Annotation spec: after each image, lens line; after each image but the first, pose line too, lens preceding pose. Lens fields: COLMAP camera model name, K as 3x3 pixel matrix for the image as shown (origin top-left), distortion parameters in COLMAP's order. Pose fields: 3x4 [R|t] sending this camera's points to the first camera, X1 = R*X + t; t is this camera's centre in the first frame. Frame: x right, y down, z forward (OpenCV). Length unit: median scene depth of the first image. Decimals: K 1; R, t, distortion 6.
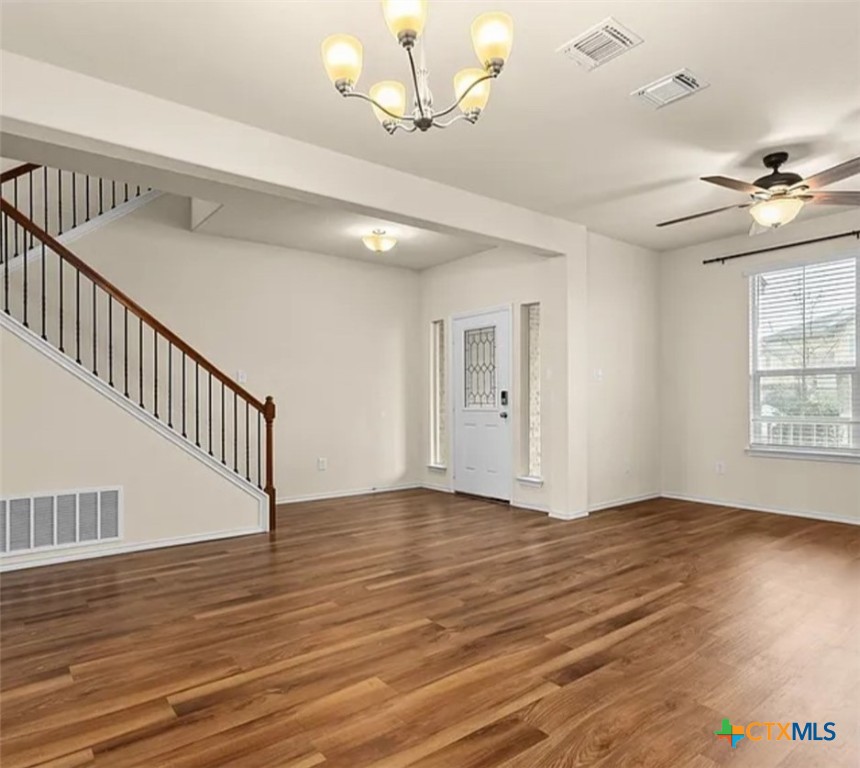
lens RADIAL K [[568.1, 0, 431.2], [0, 568.1, 396.5], [0, 0, 1]] dist [0.005172, 0.002131]
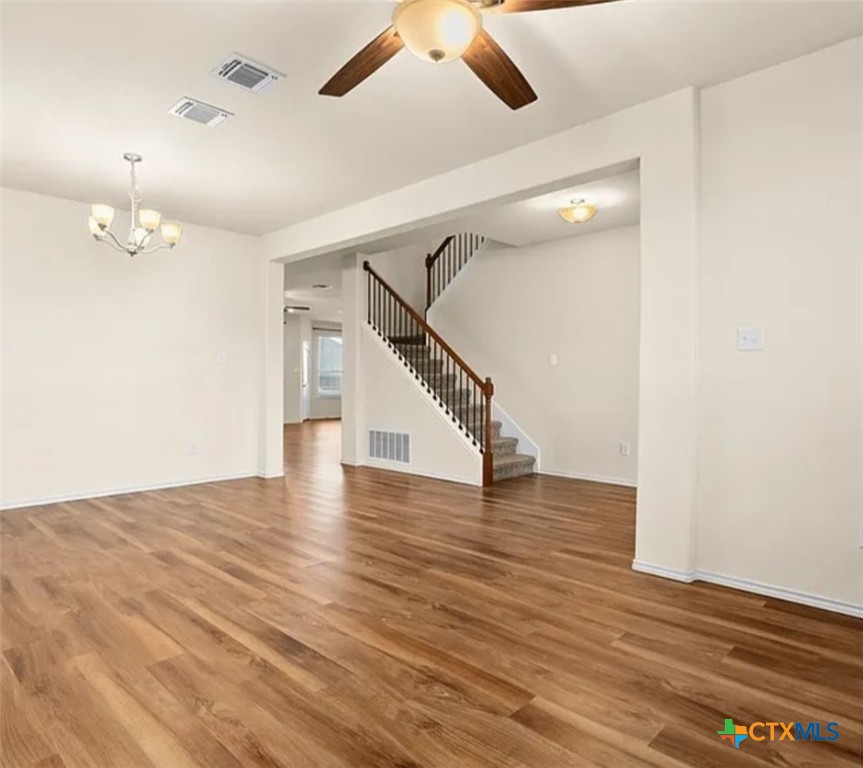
lens RADIAL K [[570.3, 0, 449.3], [0, 570.3, 378.7], [0, 0, 1]] dist [0.005603, 0.001886]
pose [[0.125504, 0.002018, -0.992091, 1.112071], [0.000751, 0.999997, 0.002129, 0.000670], [0.992093, -0.001012, 0.125502, 0.928621]]
